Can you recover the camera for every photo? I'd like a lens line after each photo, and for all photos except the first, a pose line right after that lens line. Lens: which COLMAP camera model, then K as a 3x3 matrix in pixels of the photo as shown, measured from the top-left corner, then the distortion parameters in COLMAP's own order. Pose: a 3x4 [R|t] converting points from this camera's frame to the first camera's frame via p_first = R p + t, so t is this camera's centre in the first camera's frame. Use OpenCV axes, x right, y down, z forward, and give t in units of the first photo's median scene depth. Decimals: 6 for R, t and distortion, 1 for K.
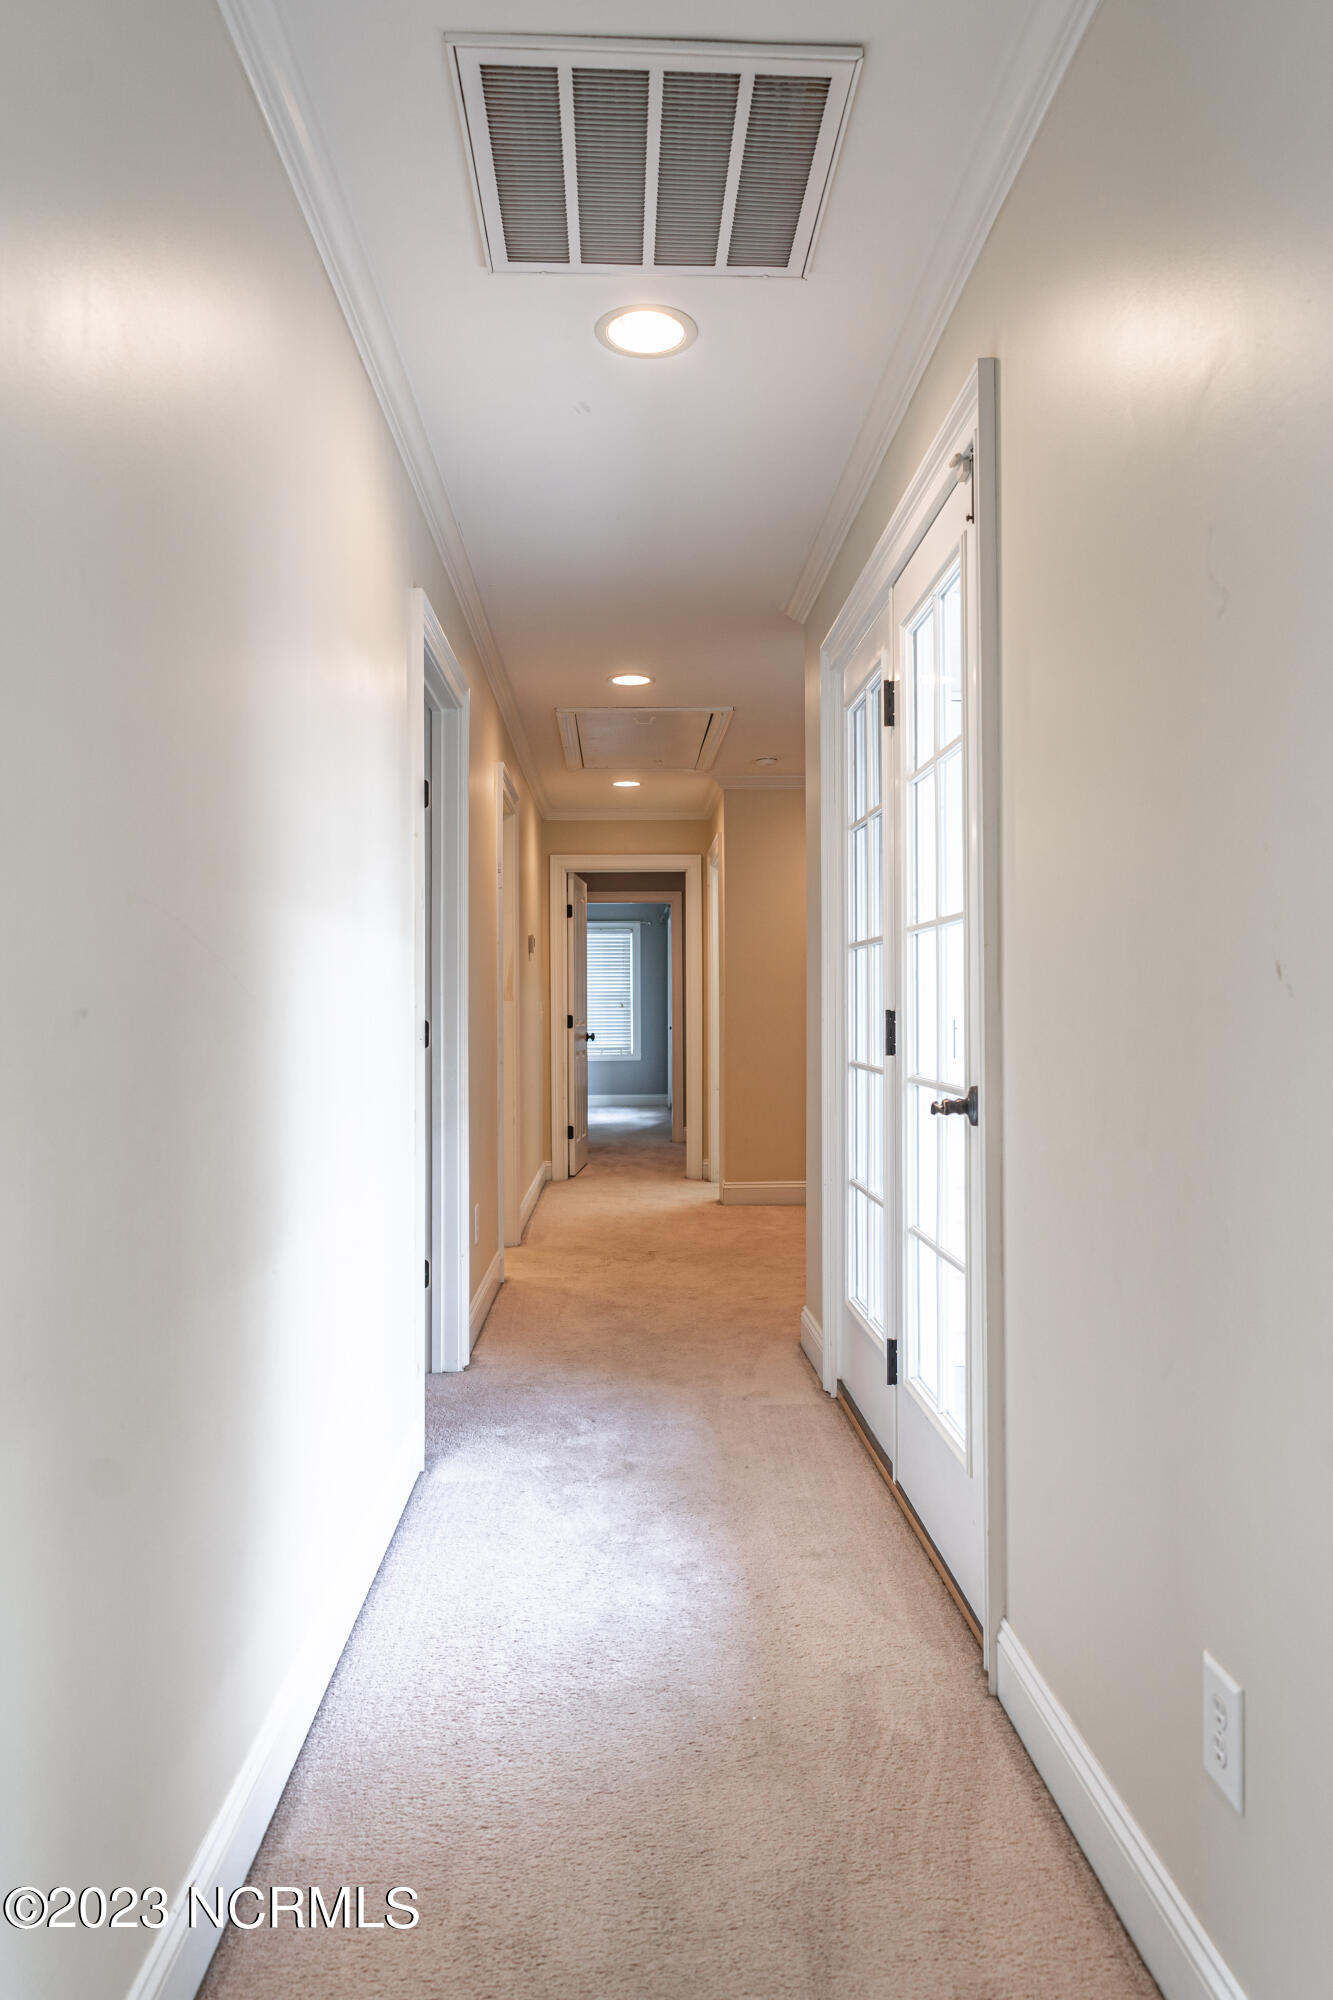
lens RADIAL K [[1335.8, 0, 666.5], [0, 1335.8, 1000.0], [0, 0, 1]] dist [0.005329, 0.002650]
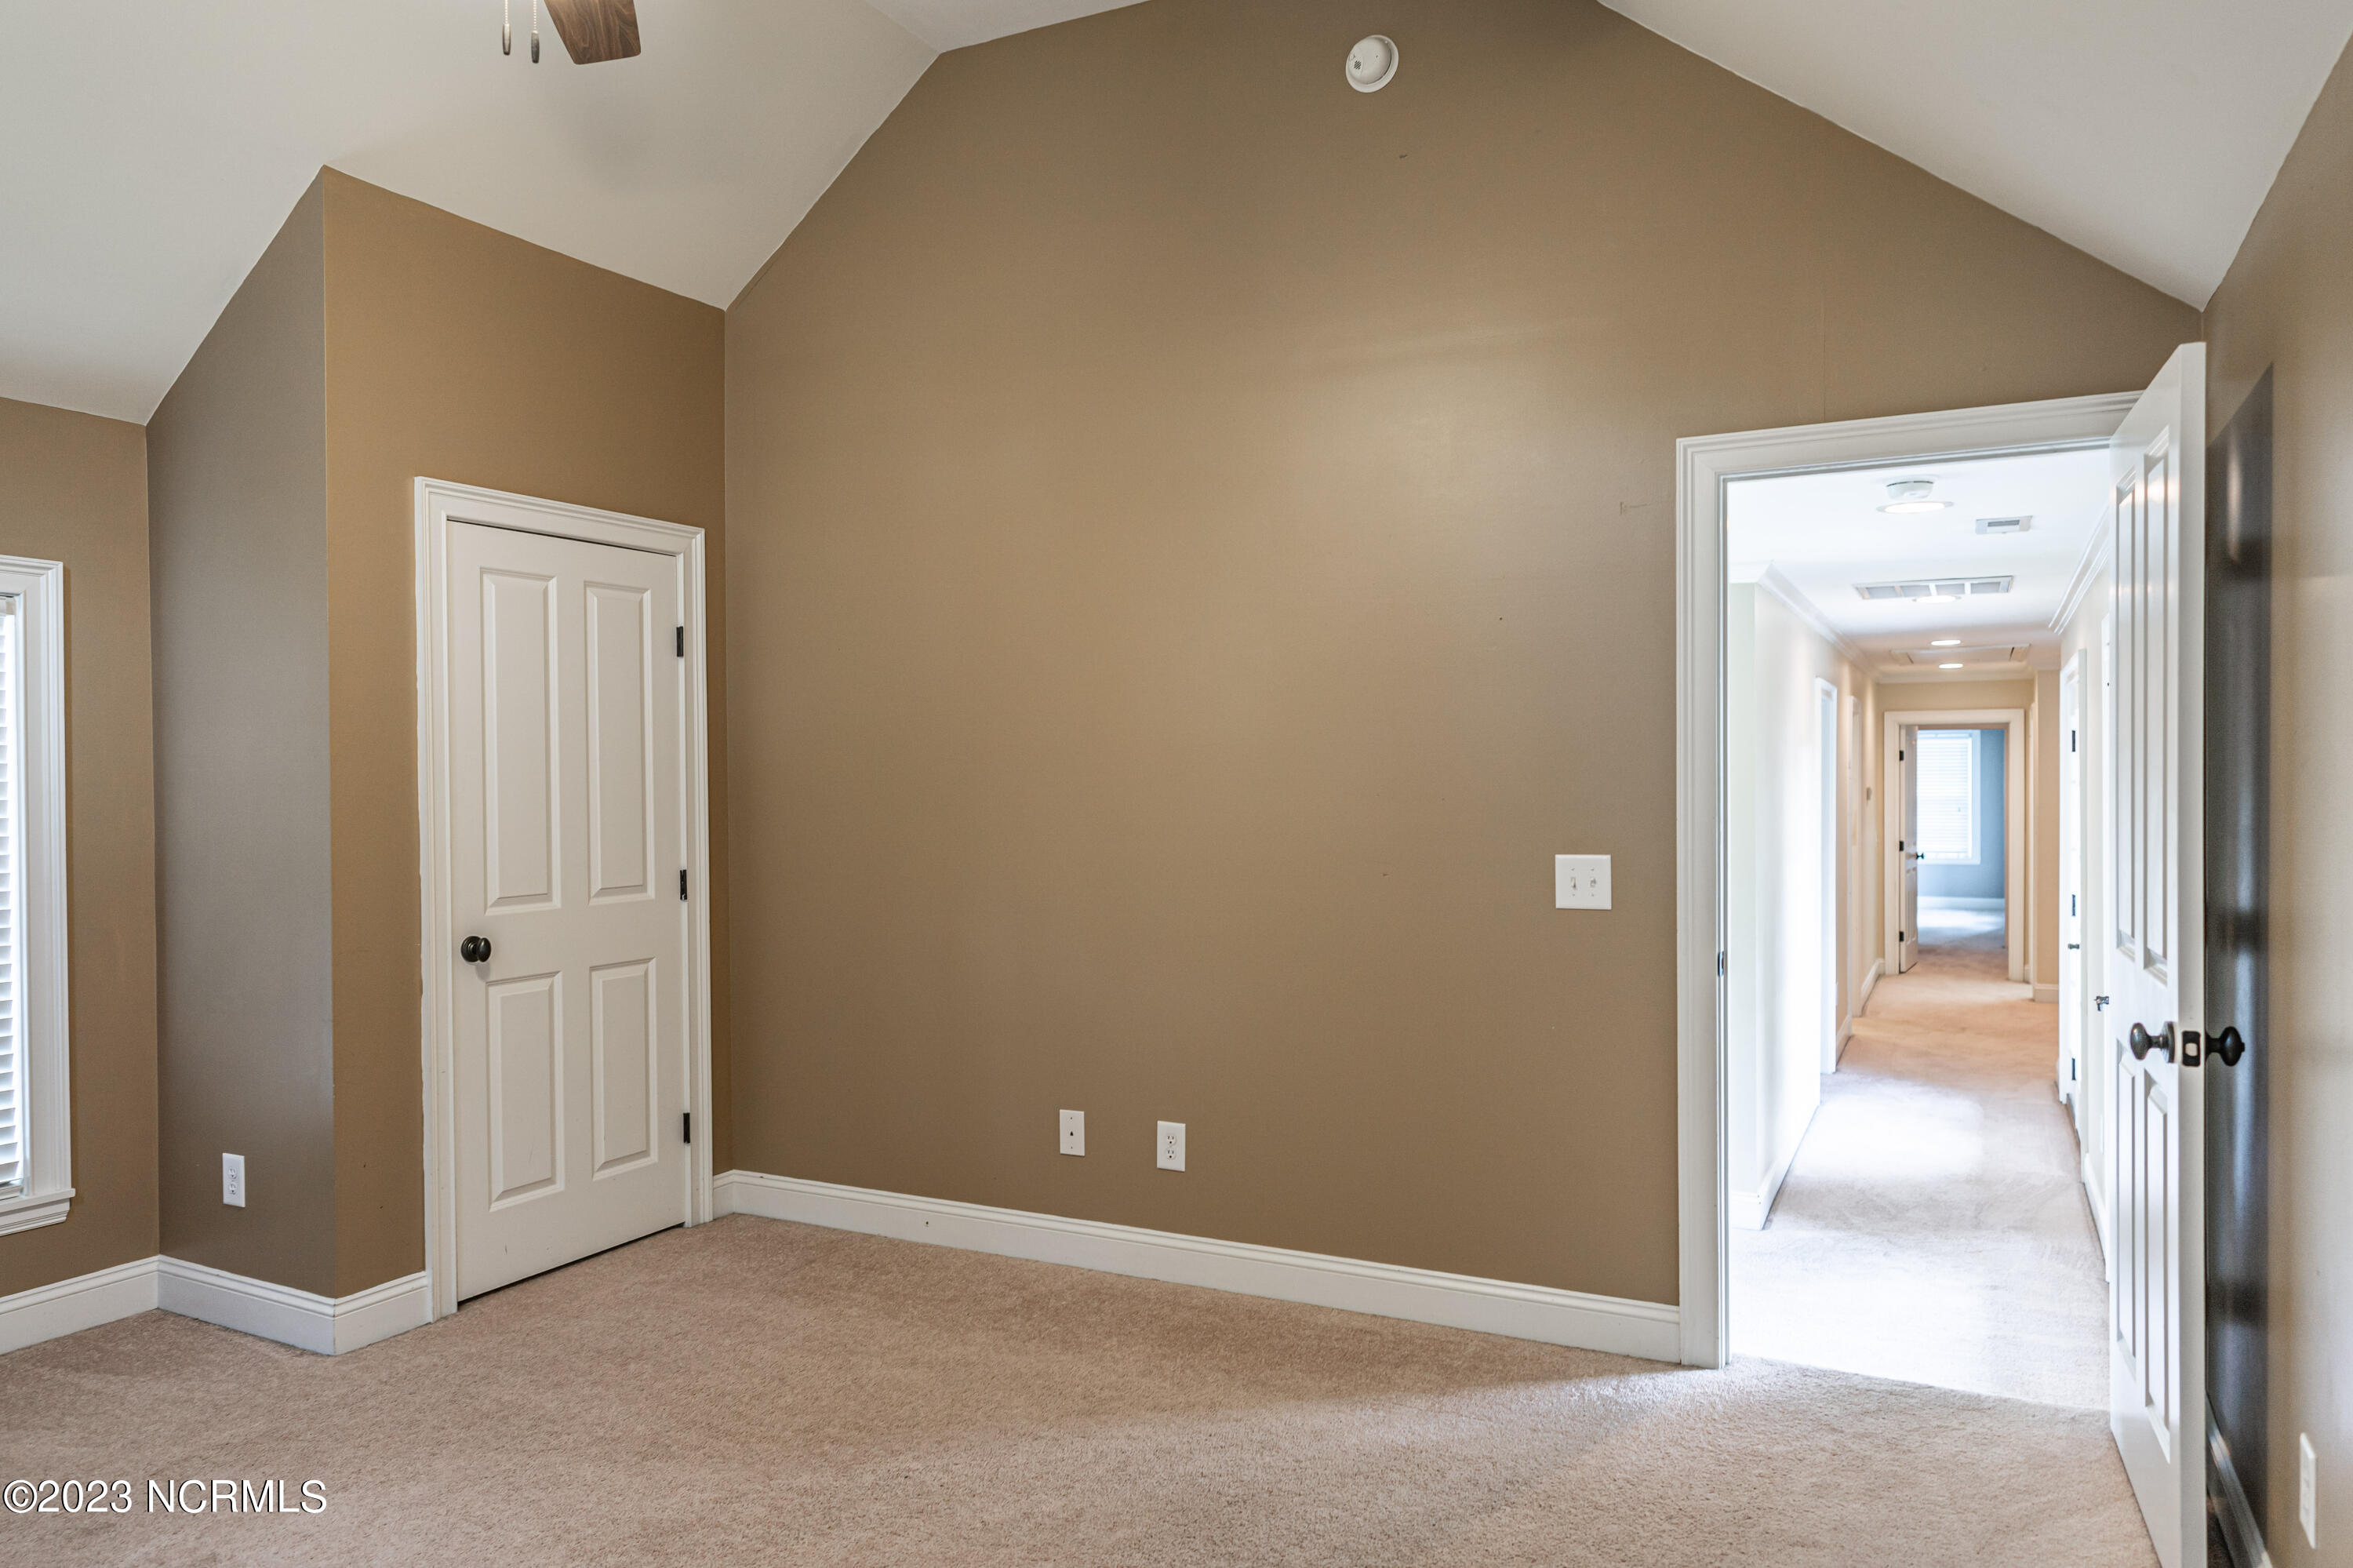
lens RADIAL K [[1571.6, 0, 1176.5], [0, 1571.6, 784.0], [0, 0, 1]] dist [0.005329, 0.002650]
pose [[0.874611, 0.006659, -0.484779, 0.050522], [0.002957, 0.999814, 0.019068, -0.077917], [0.484816, -0.018111, 0.874429, -0.647778]]
